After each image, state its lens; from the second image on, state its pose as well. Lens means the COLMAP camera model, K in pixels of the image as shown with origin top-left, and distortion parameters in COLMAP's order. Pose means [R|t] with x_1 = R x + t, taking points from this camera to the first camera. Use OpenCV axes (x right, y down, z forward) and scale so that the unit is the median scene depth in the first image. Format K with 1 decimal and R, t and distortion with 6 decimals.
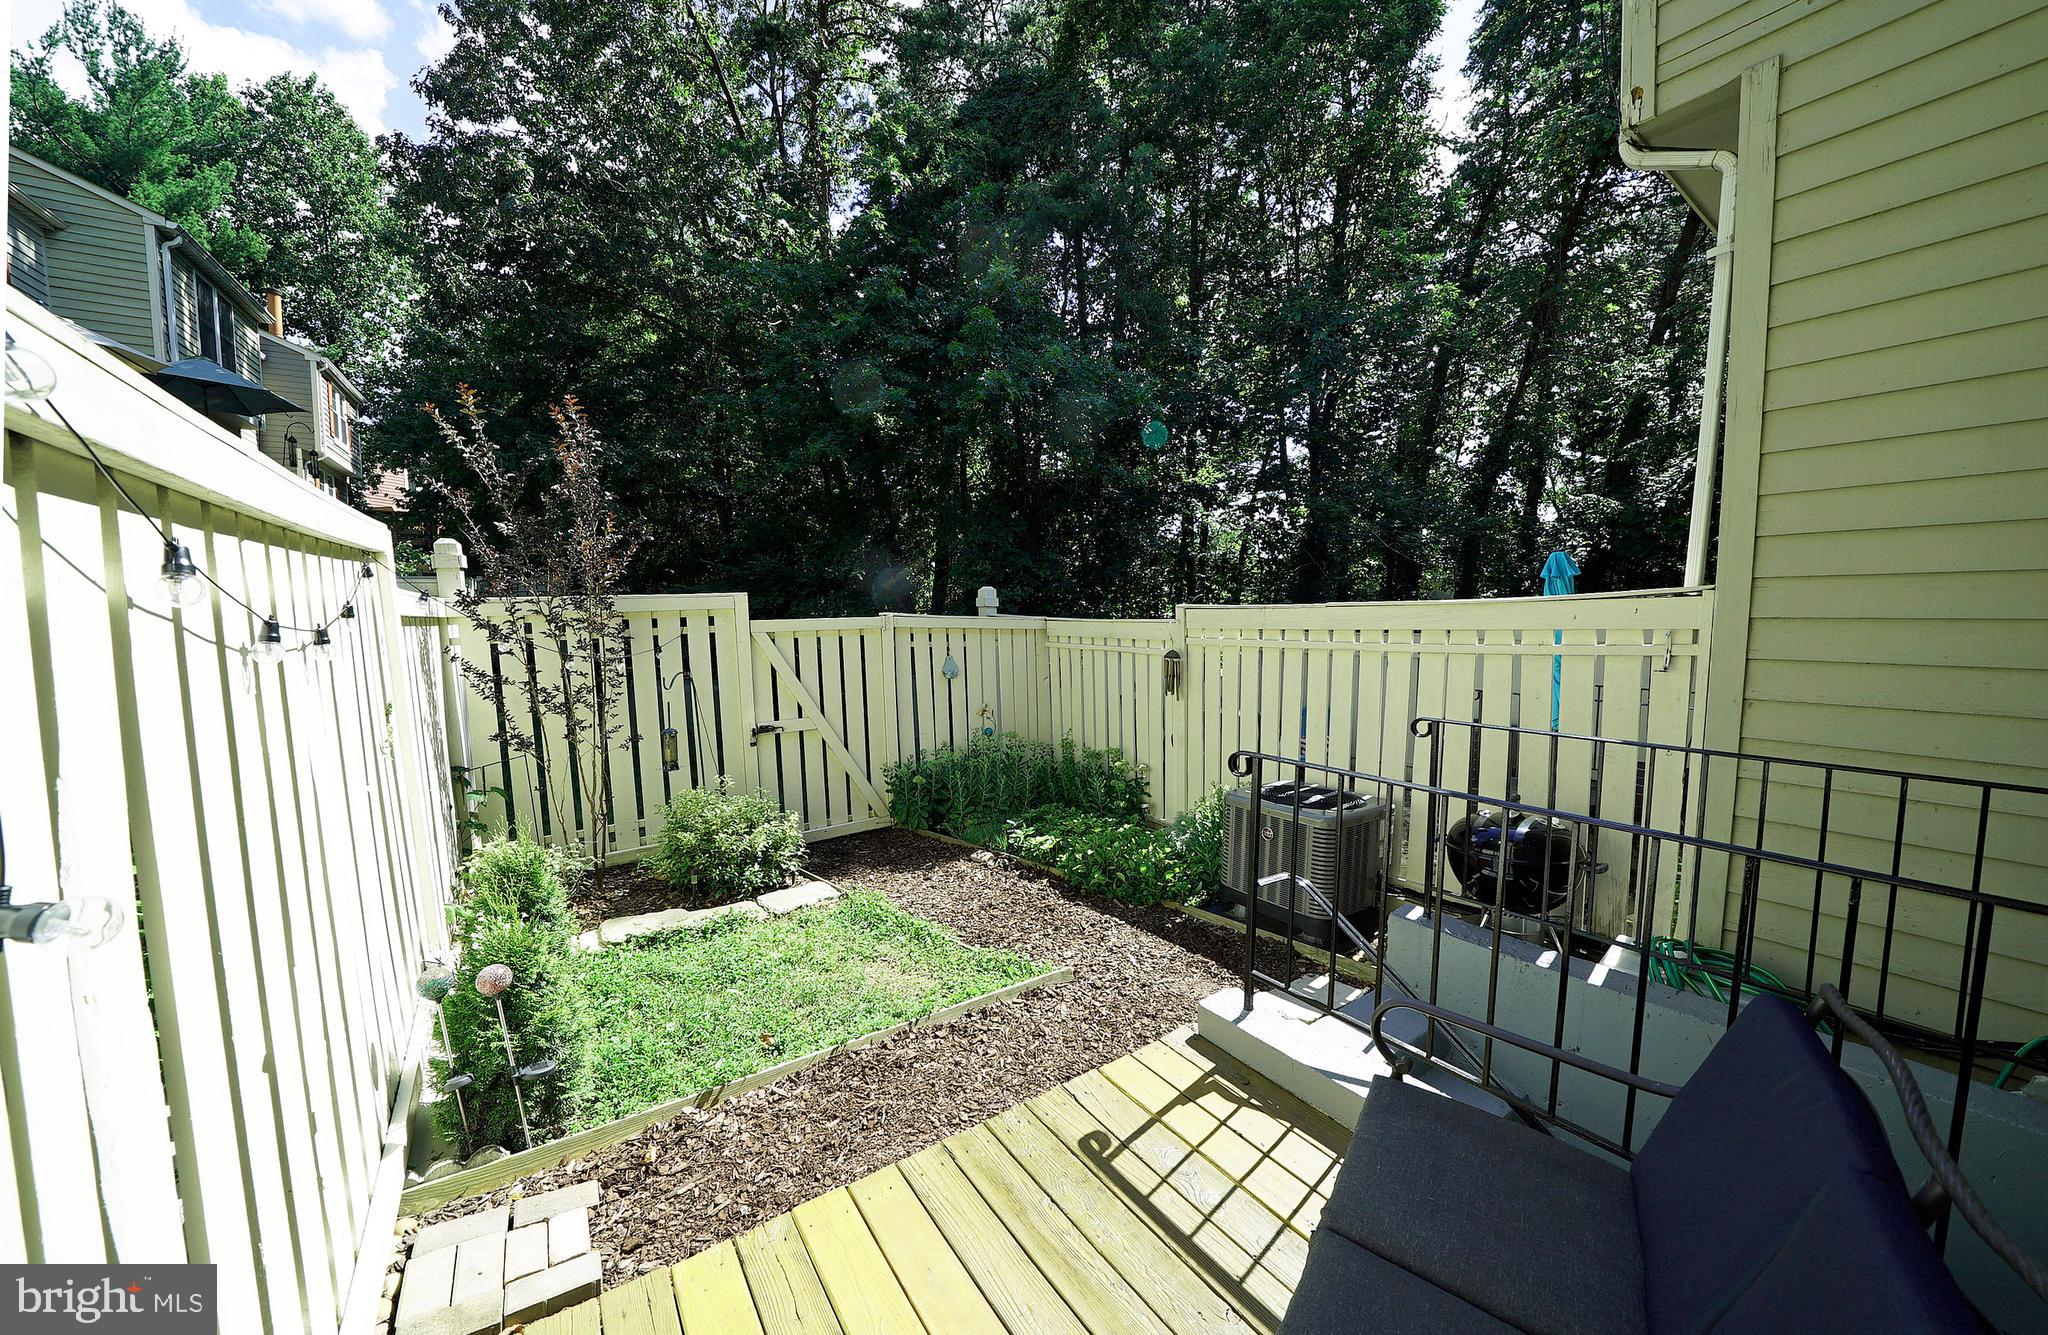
lens RADIAL K [[714.0, 0, 1026.8], [0, 714.0, 687.3], [0, 0, 1]] dist [-0.000394, -0.000024]
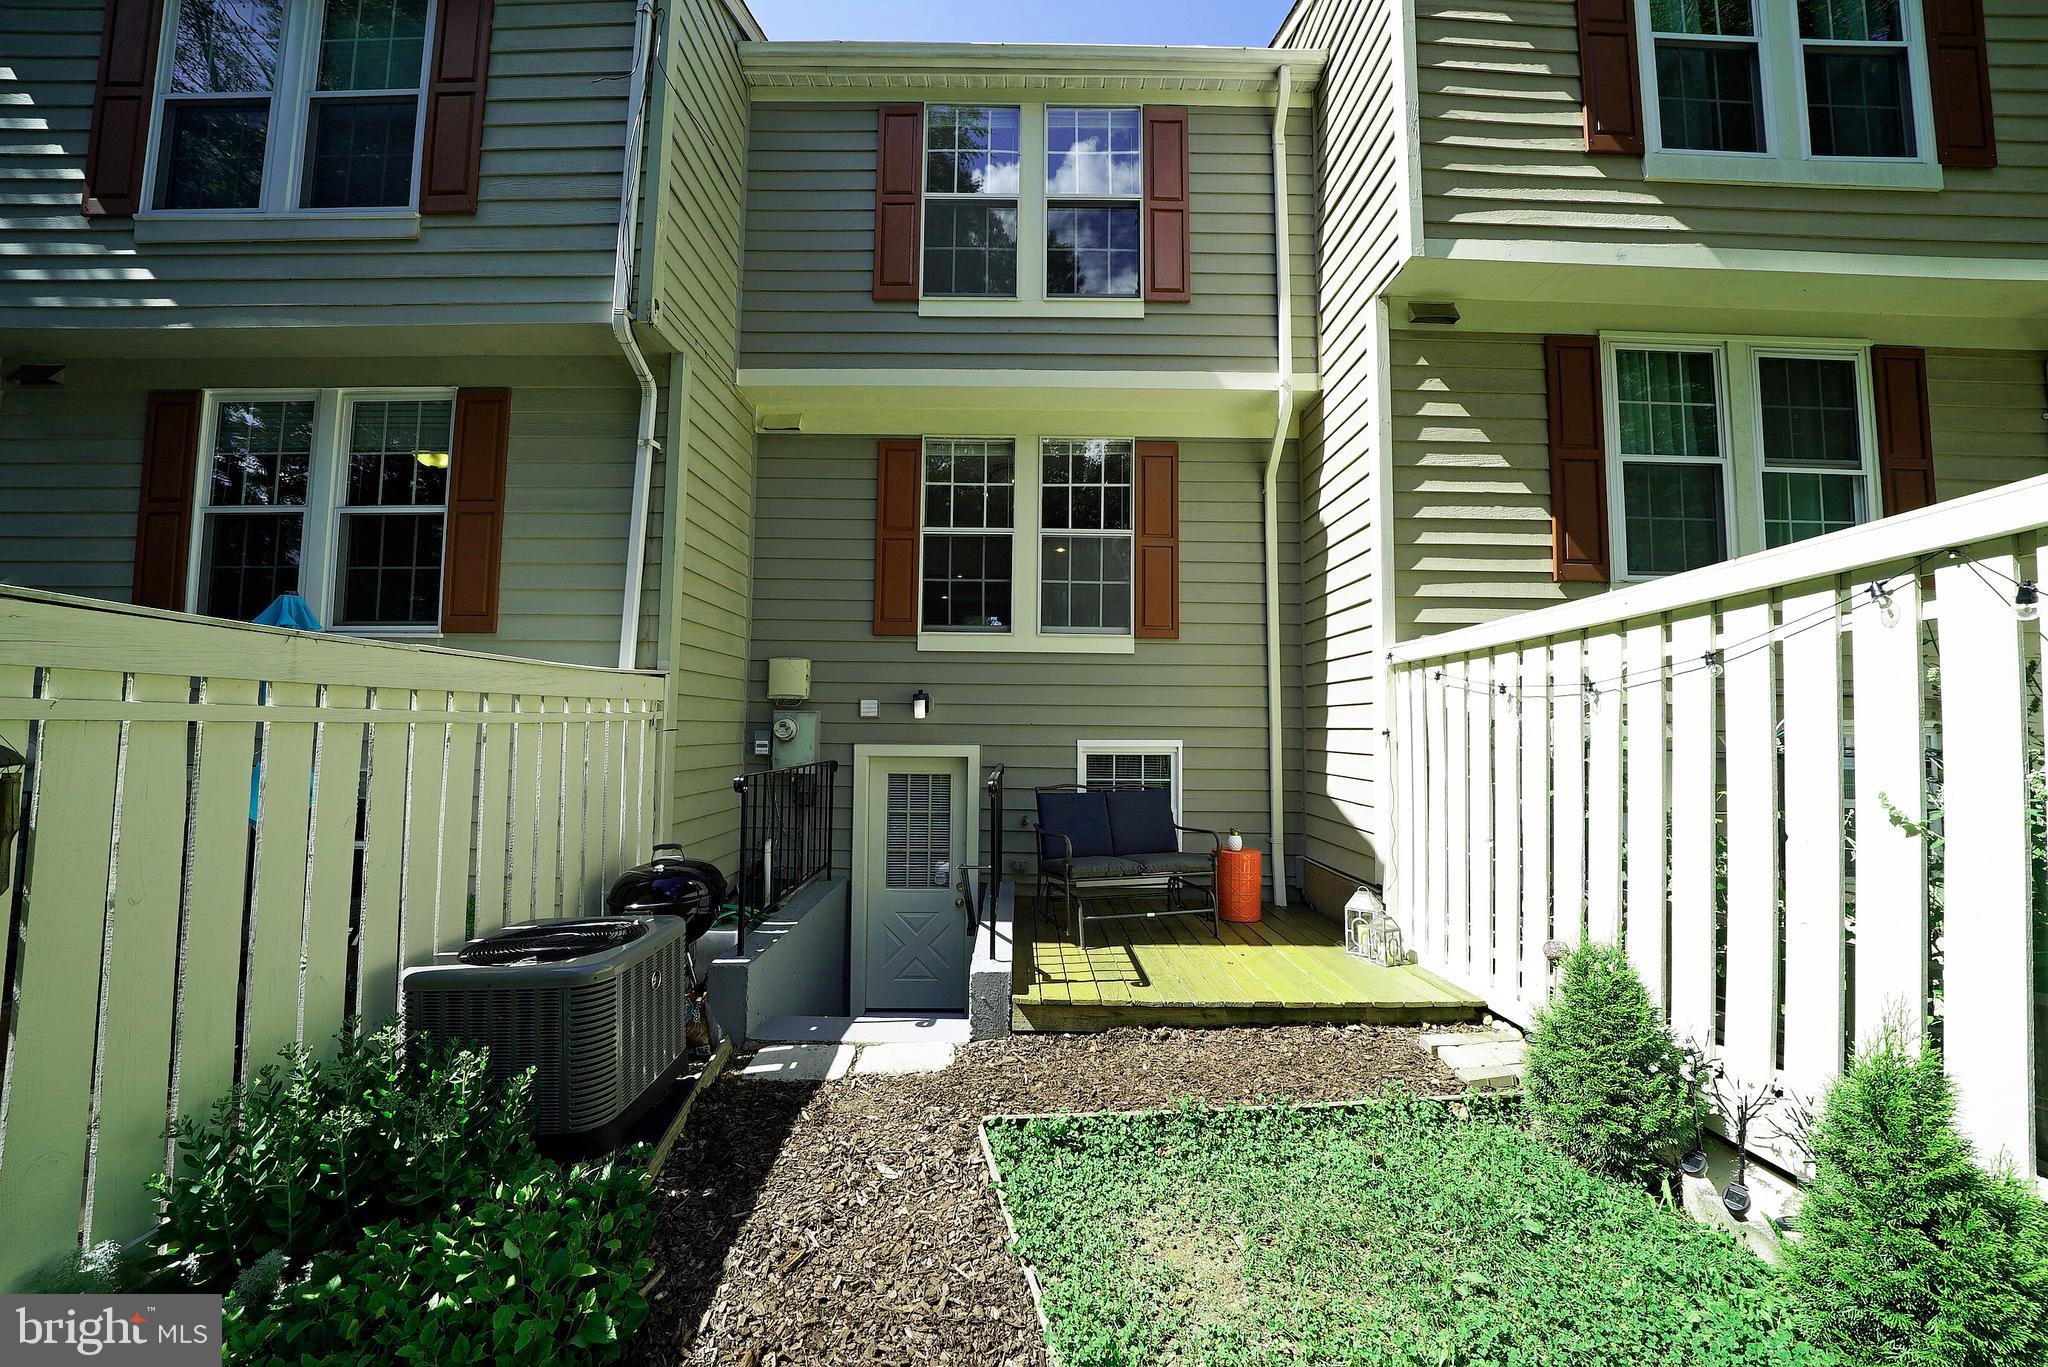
lens RADIAL K [[720.0, 0, 1024.0], [0, 720.0, 683.5], [0, 0, 1]] dist [-0.023338, 0.001811]
pose [[-0.820782, 0.032604, 0.570311, -0.585744], [0.053551, 0.998365, 0.019995, -0.127043], [-0.568726, 0.046952, -0.821186, 2.148068]]
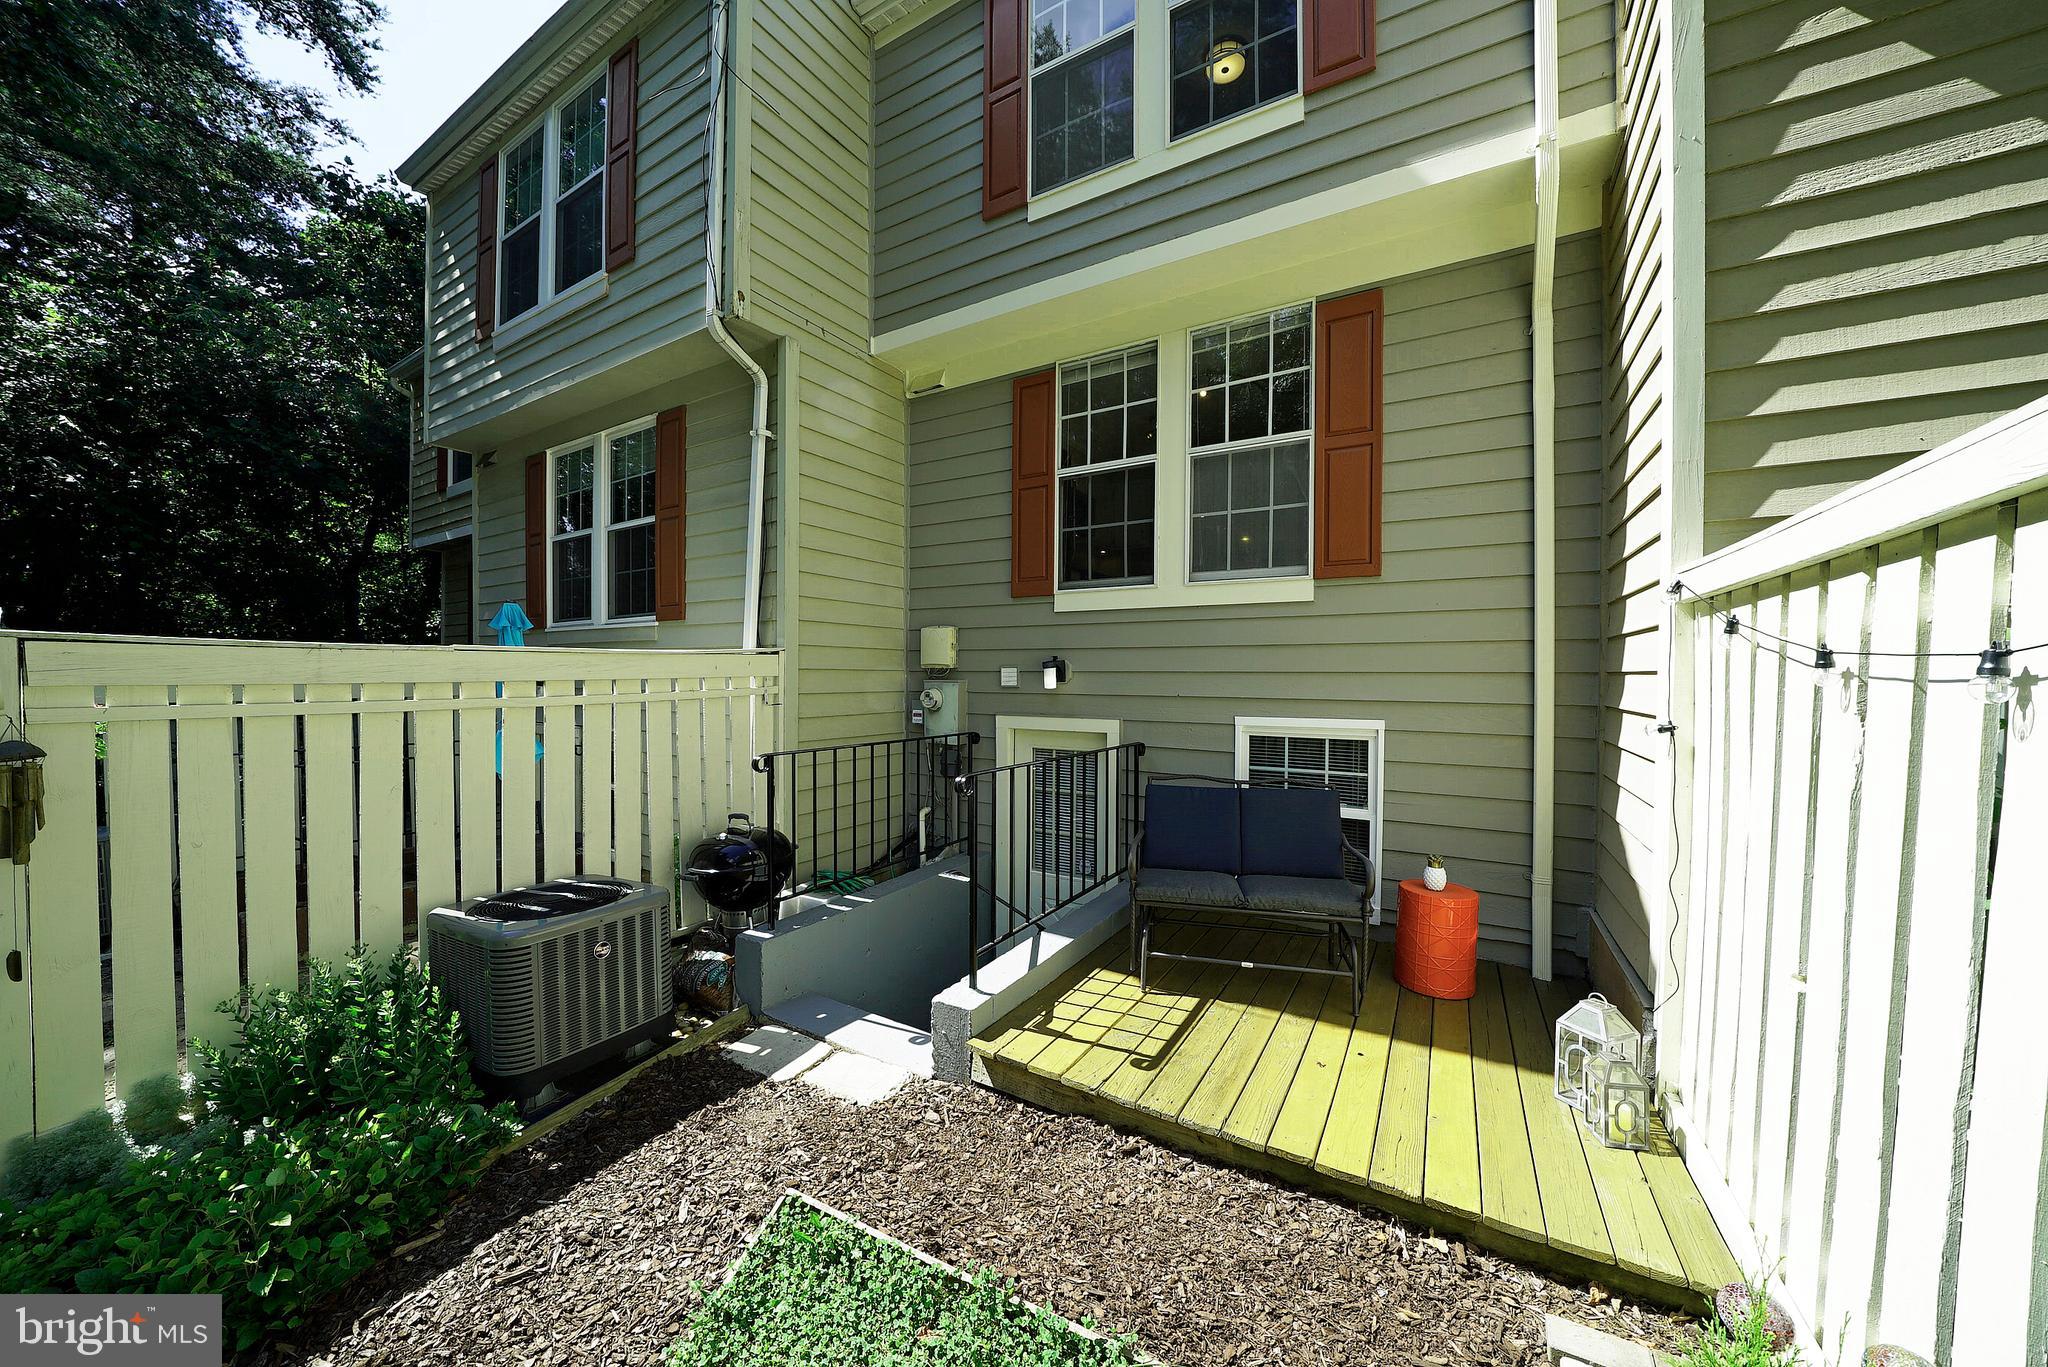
lens RADIAL K [[720.0, 0, 1024.0], [0, 720.0, 683.5], [0, 0, 1]] dist [-0.023338, 0.001811]
pose [[-0.398469, -0.008792, 0.917140, -0.835885], [0.092647, 0.994454, 0.049786, -0.111815], [-0.912490, 0.104808, -0.395445, 1.364512]]
